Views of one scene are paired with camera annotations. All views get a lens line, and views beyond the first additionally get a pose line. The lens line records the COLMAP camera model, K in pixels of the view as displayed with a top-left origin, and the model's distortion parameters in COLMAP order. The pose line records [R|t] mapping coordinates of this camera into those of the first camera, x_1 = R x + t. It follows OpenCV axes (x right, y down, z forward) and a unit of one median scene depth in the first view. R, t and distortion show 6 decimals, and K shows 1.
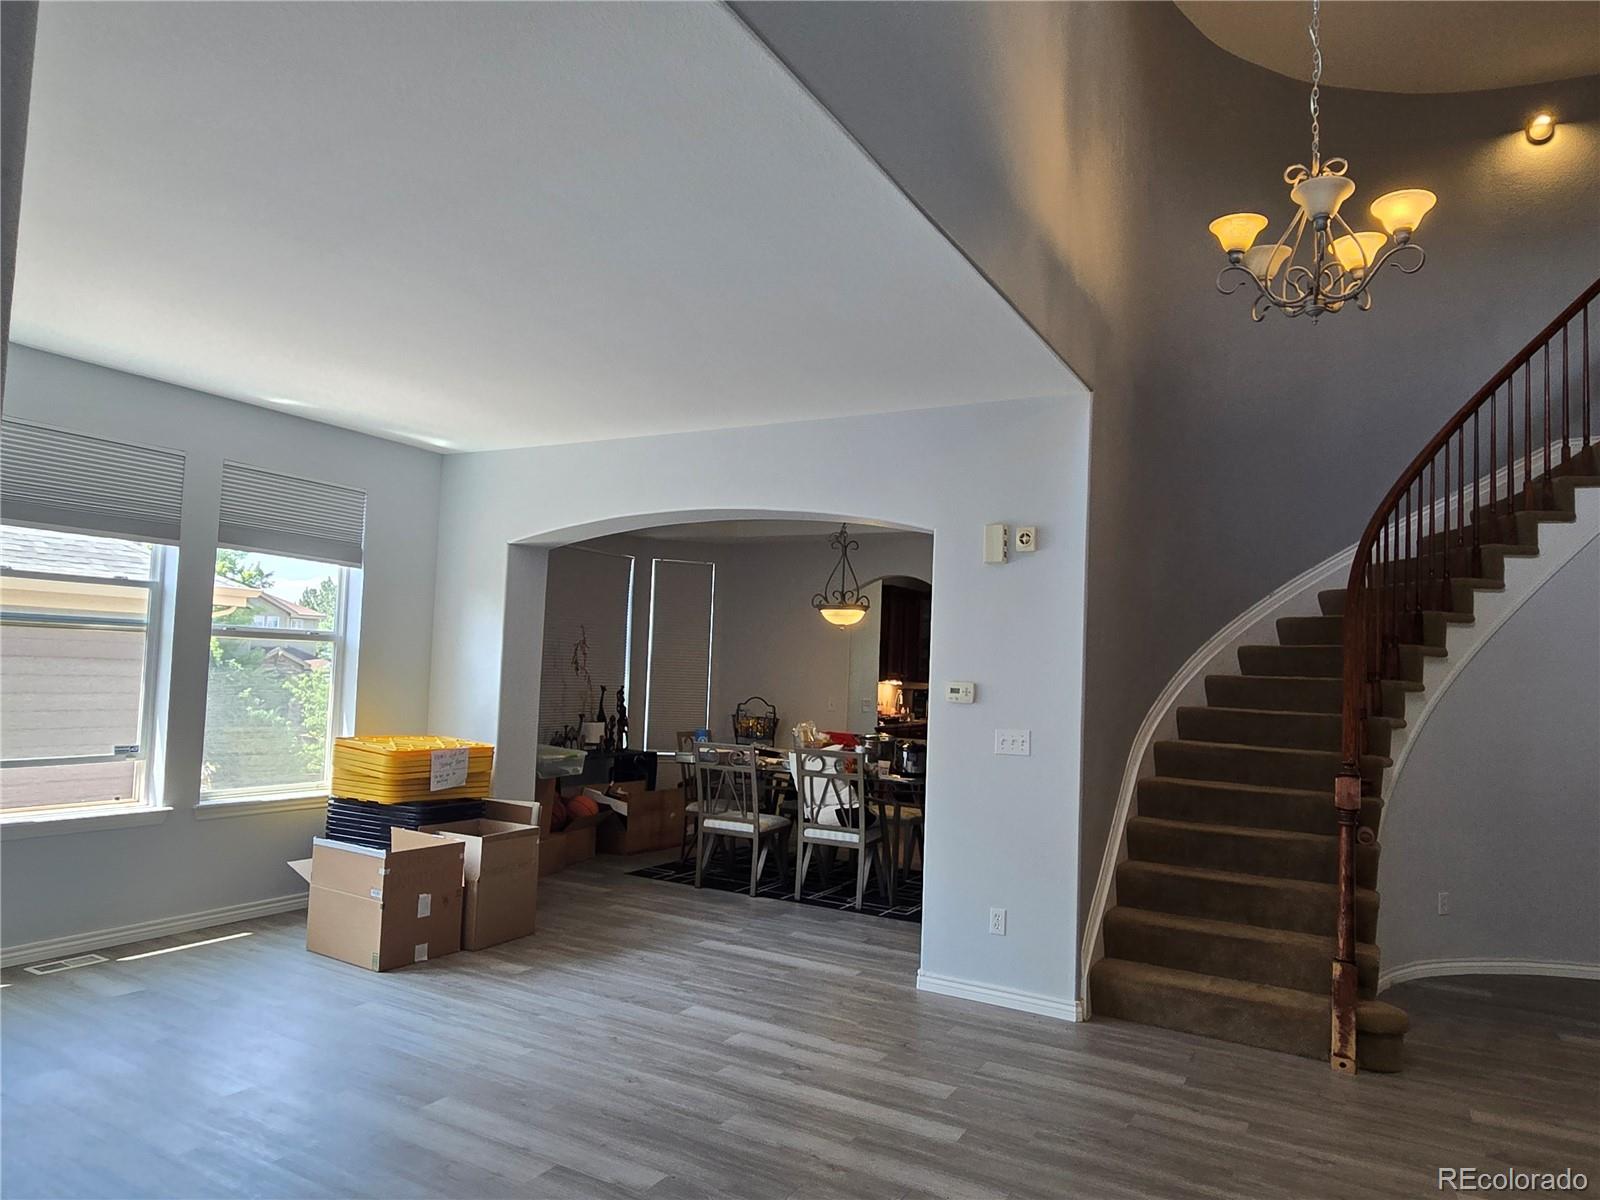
lens RADIAL K [[1014.3, 0, 799.6], [0, 1014.3, 613.3], [0, 0, 1]] dist [-0.000414, 0.001177]
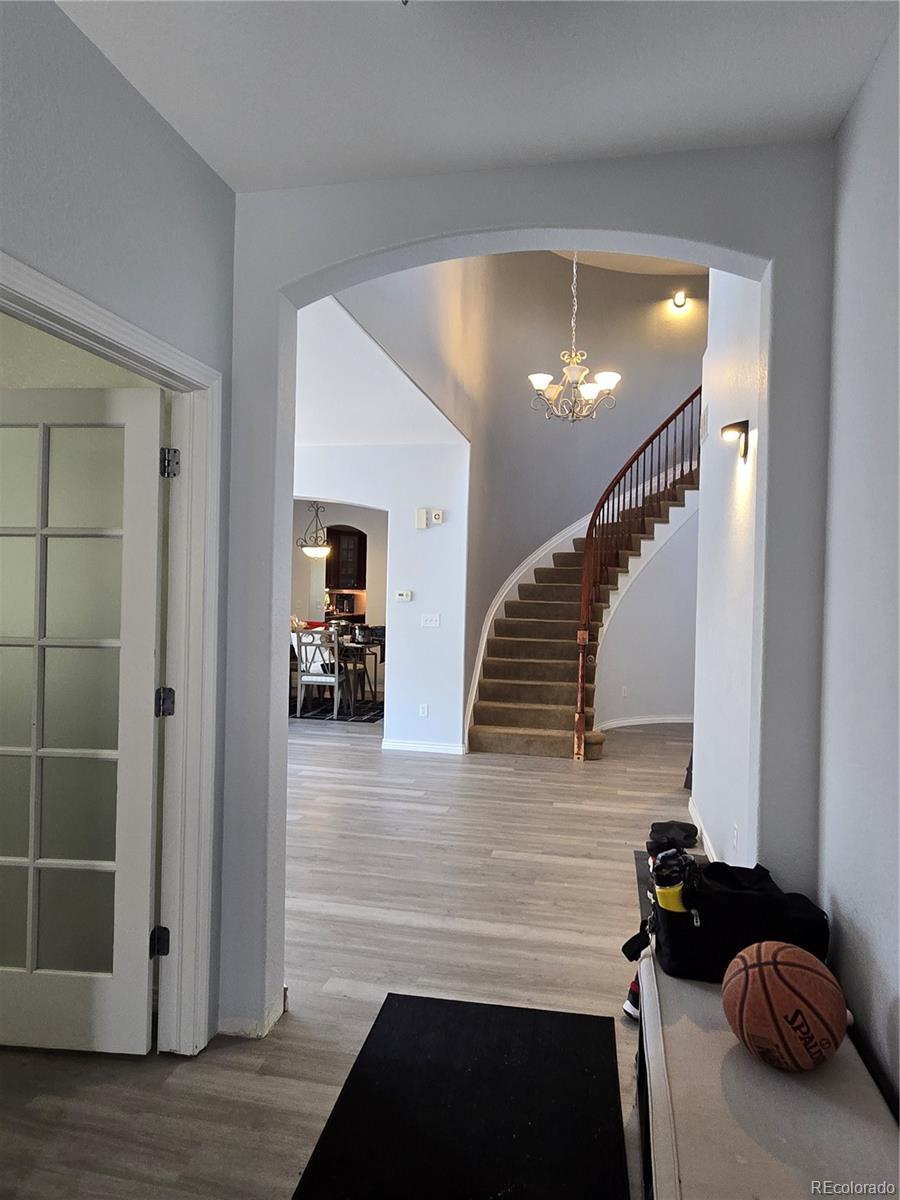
lens RADIAL K [[760.7, 0, 450.0], [0, 760.7, 600.0], [0, 0, 1]] dist [-0.000414, 0.001177]
pose [[0.951753, -0.024710, 0.305868, -0.184382], [-0.001475, 0.996373, 0.085082, -0.034244], [-0.306861, -0.081429, 0.948264, -0.367120]]
